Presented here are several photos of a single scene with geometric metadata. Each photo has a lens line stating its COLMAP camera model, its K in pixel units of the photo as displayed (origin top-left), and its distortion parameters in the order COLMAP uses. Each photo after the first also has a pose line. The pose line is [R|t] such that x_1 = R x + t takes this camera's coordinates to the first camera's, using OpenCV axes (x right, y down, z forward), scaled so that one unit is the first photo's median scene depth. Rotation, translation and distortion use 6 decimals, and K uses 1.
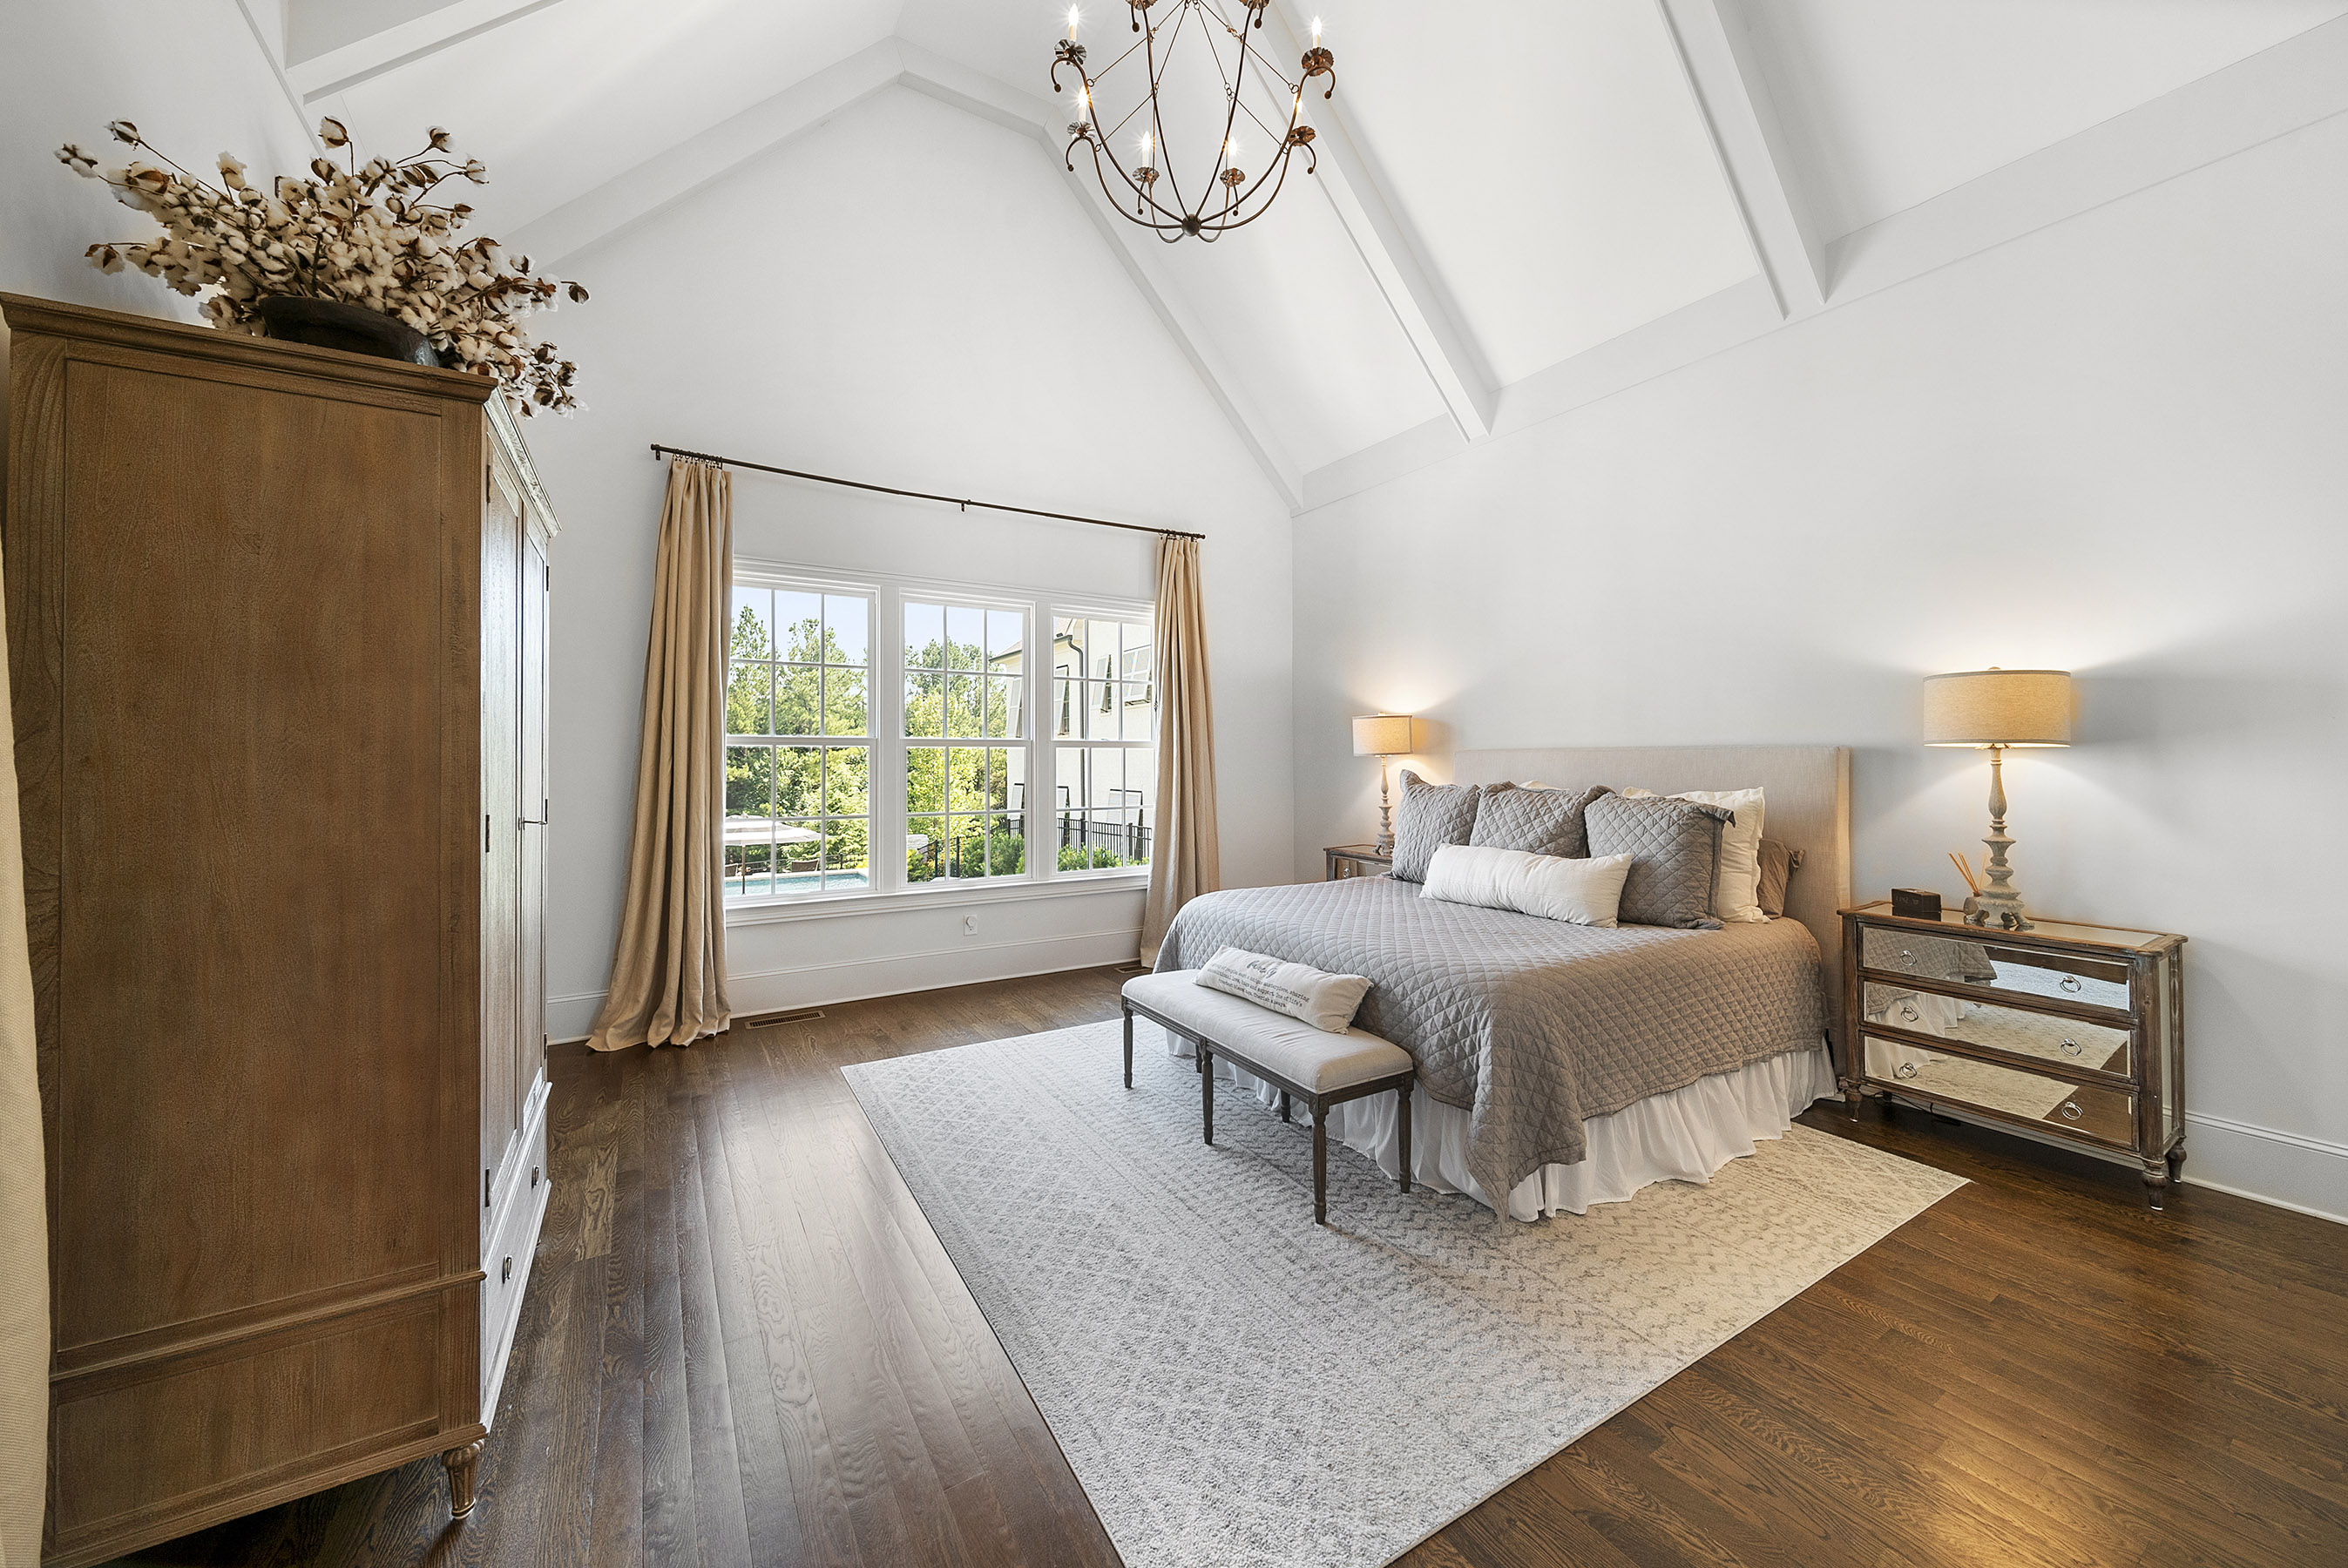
lens RADIAL K [[830.3, 0, 1155.6], [0, 830.3, 777.2], [0, 0, 1]] dist [0.001464, -0.001361]
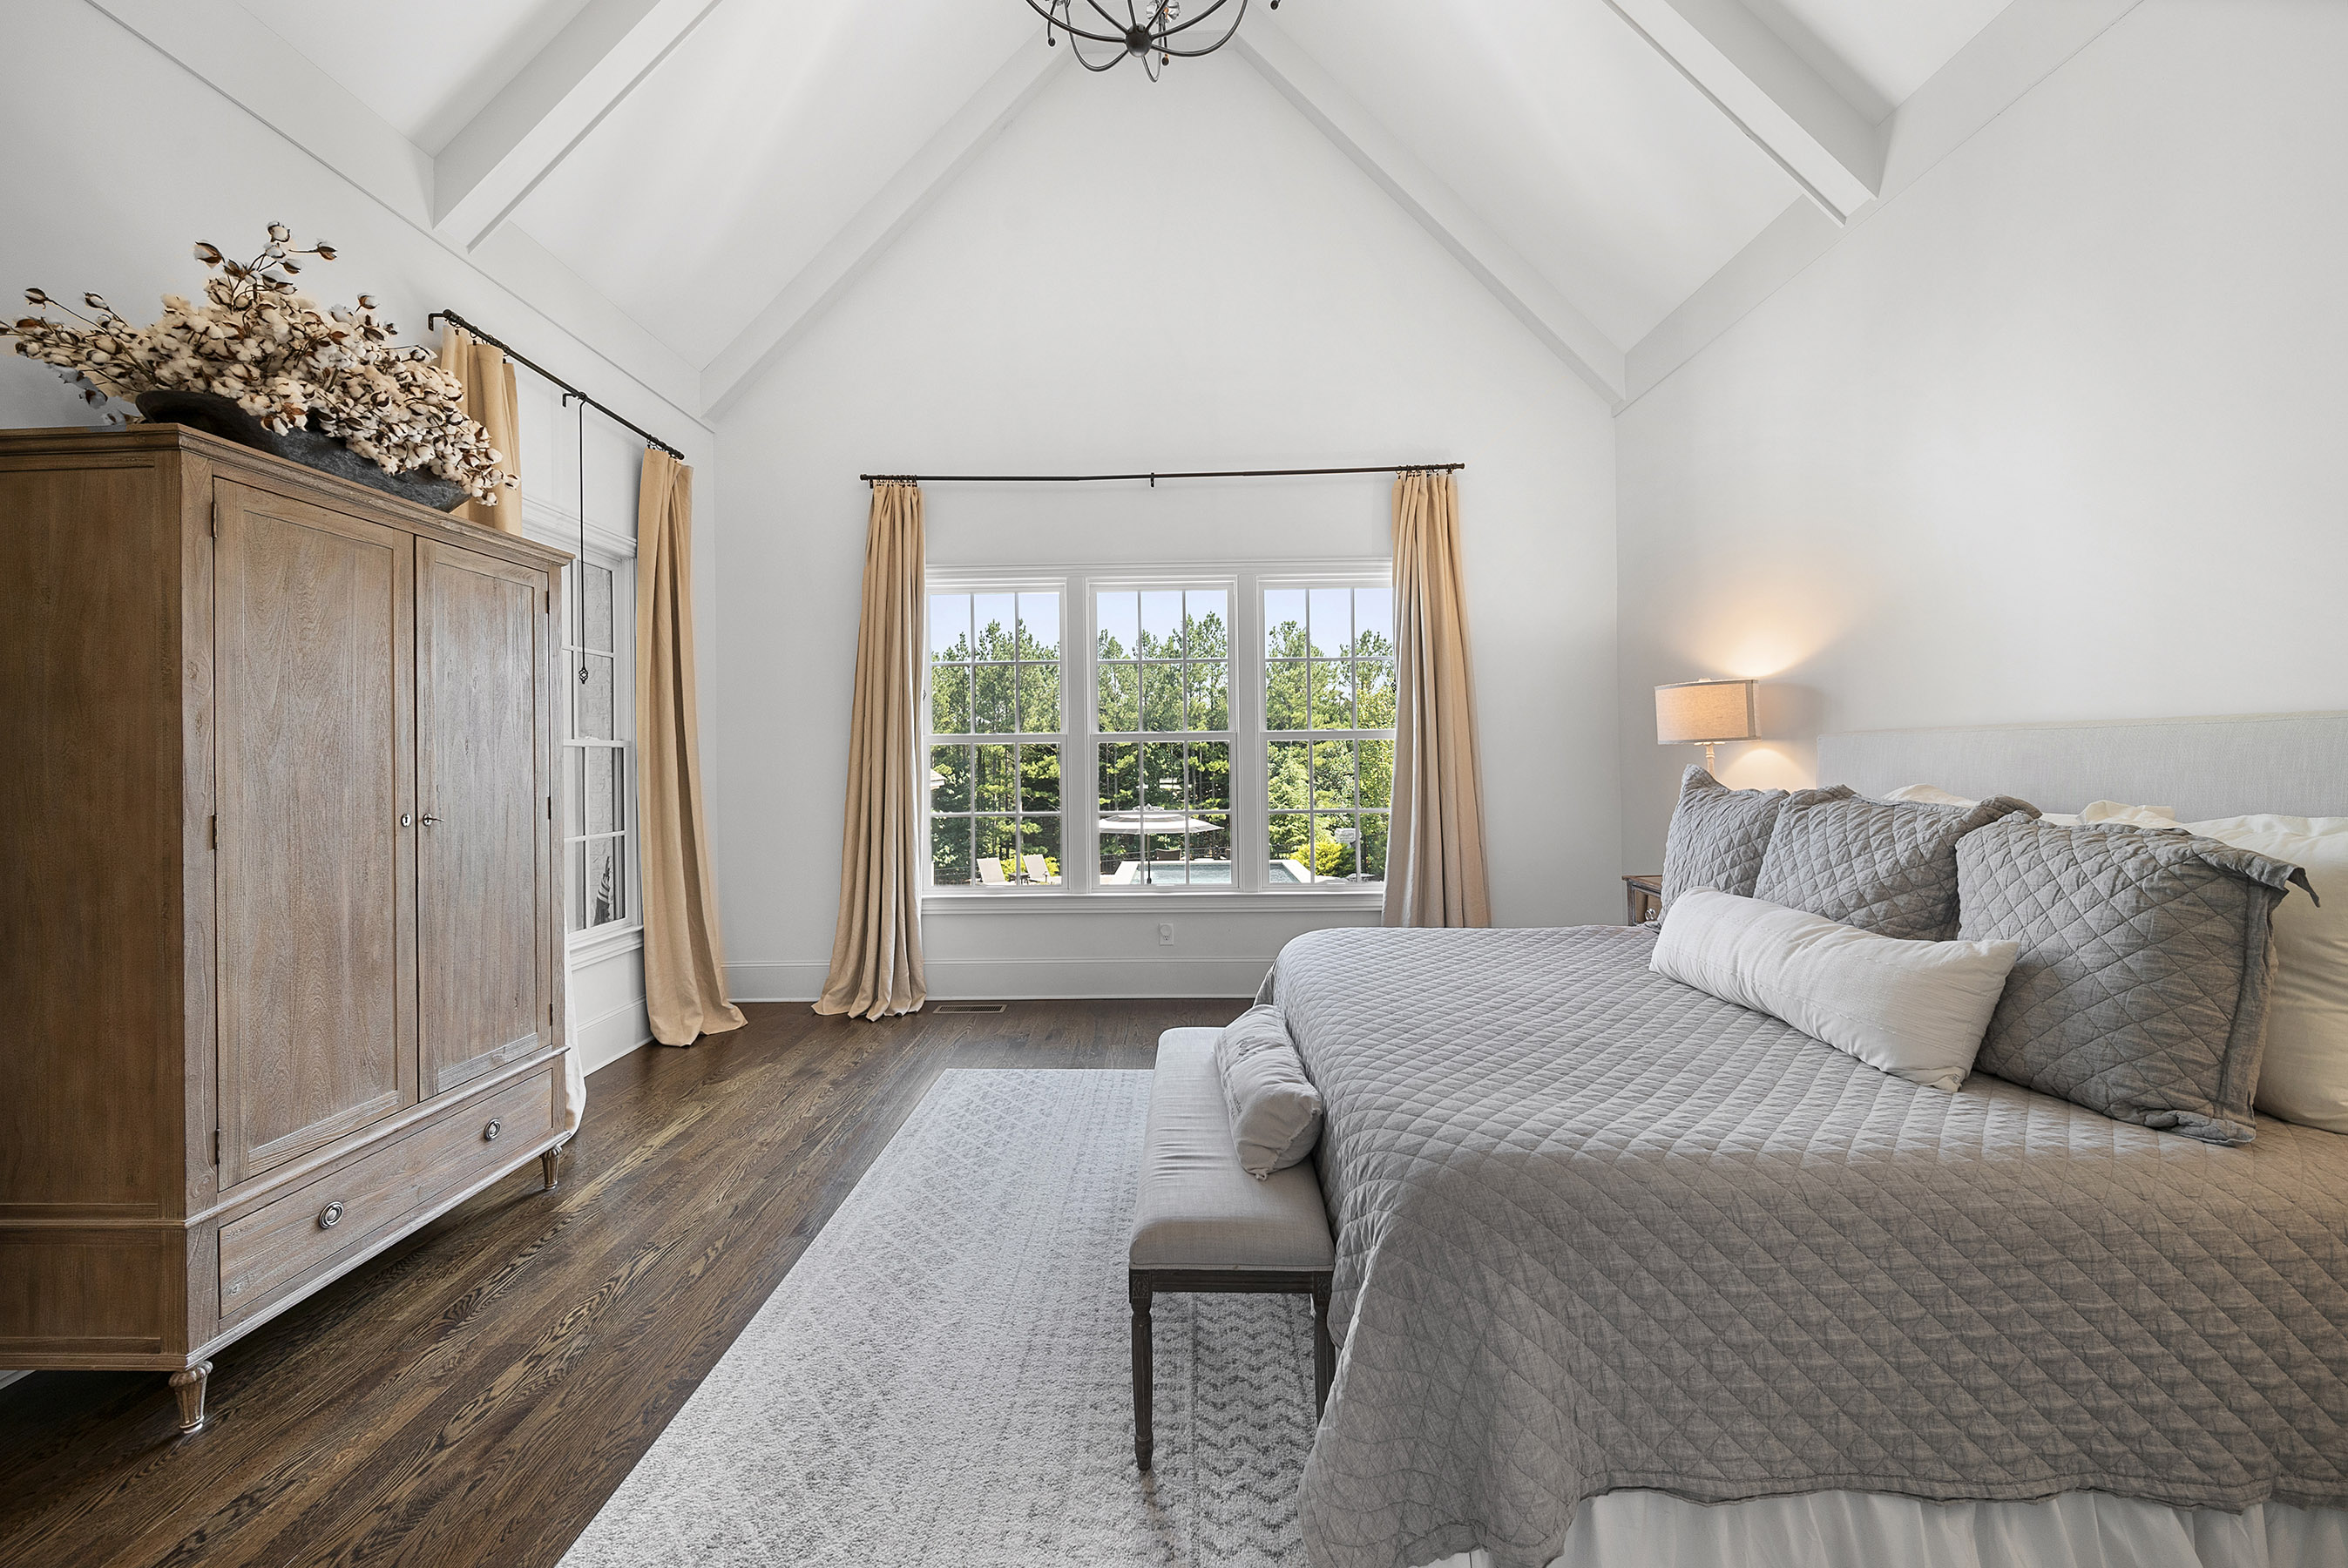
lens RADIAL K [[830.3, 0, 1176.5], [0, 830.3, 769.8], [0, 0, 1]] dist [0.001464, -0.001361]
pose [[0.851304, 0.000030, -0.524673, 0.405948], [0.000102, 1.000000, 0.000224, -0.007393], [0.524673, -0.000244, 0.851304, 0.331073]]
